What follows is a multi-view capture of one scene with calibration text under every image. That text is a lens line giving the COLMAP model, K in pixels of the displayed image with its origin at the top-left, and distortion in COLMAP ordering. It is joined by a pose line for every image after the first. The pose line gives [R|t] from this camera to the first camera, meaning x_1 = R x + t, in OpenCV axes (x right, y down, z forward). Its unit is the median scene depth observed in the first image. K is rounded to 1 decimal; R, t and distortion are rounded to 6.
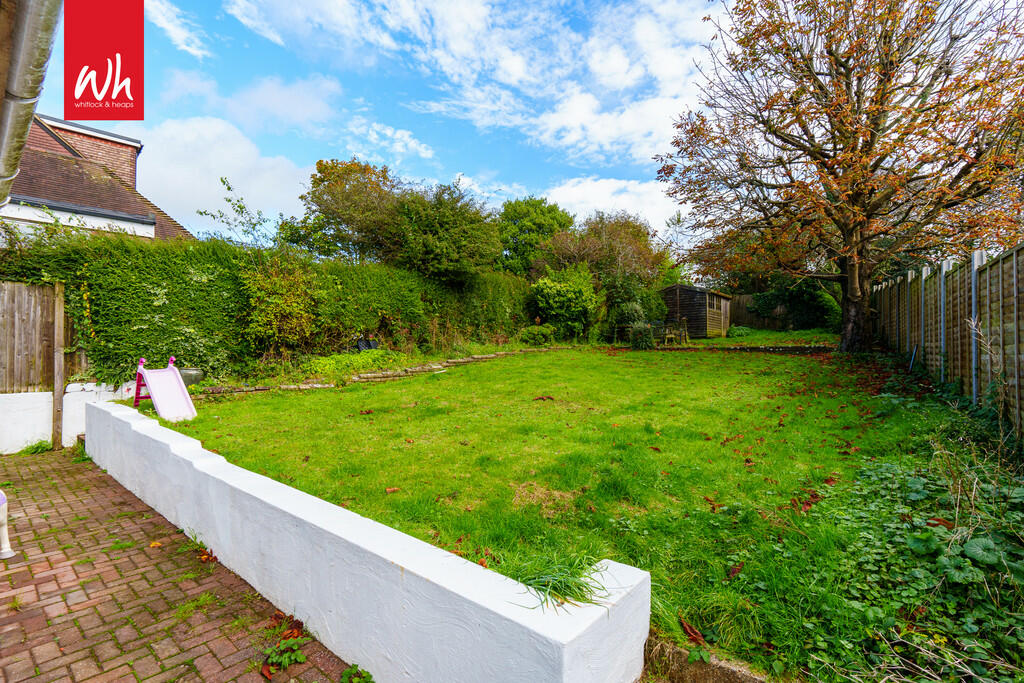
lens RADIAL K [[468.1, 0, 536.3], [0, 468.1, 351.4], [0, 0, 1]] dist [0.002296, 0.000285]
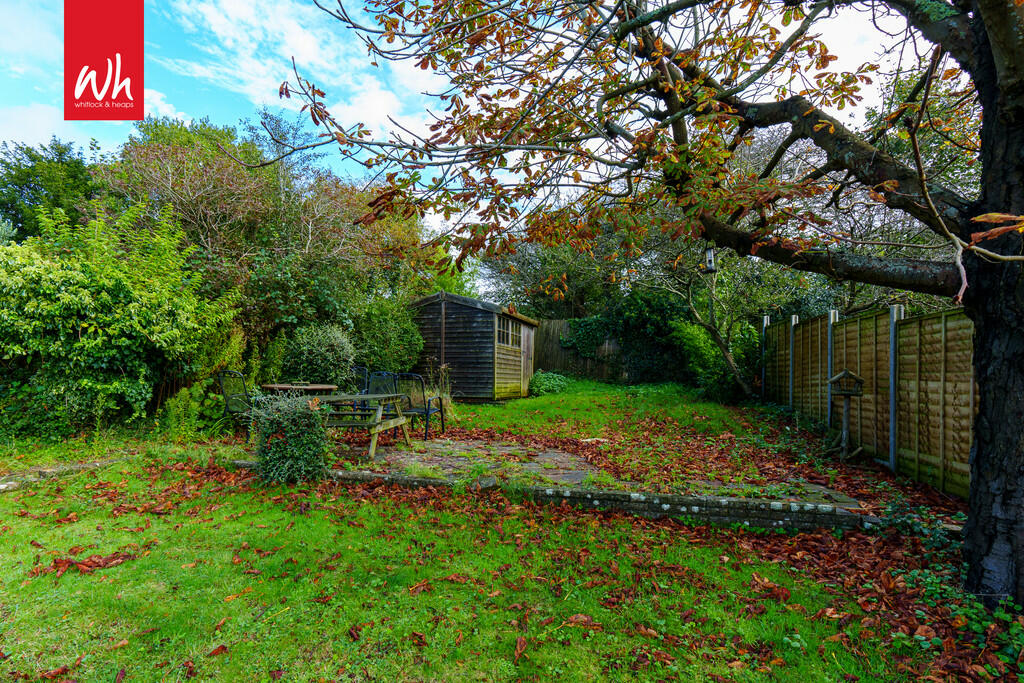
lens RADIAL K [[468.1, 0, 520.1], [0, 468.1, 373.2], [0, 0, 1]] dist [0.002296, 0.000285]
pose [[0.928519, 0.005964, 0.371237, 0.143028], [-0.010437, 0.999895, 0.010041, -0.046403], [-0.371138, -0.013197, 0.928484, 0.367240]]
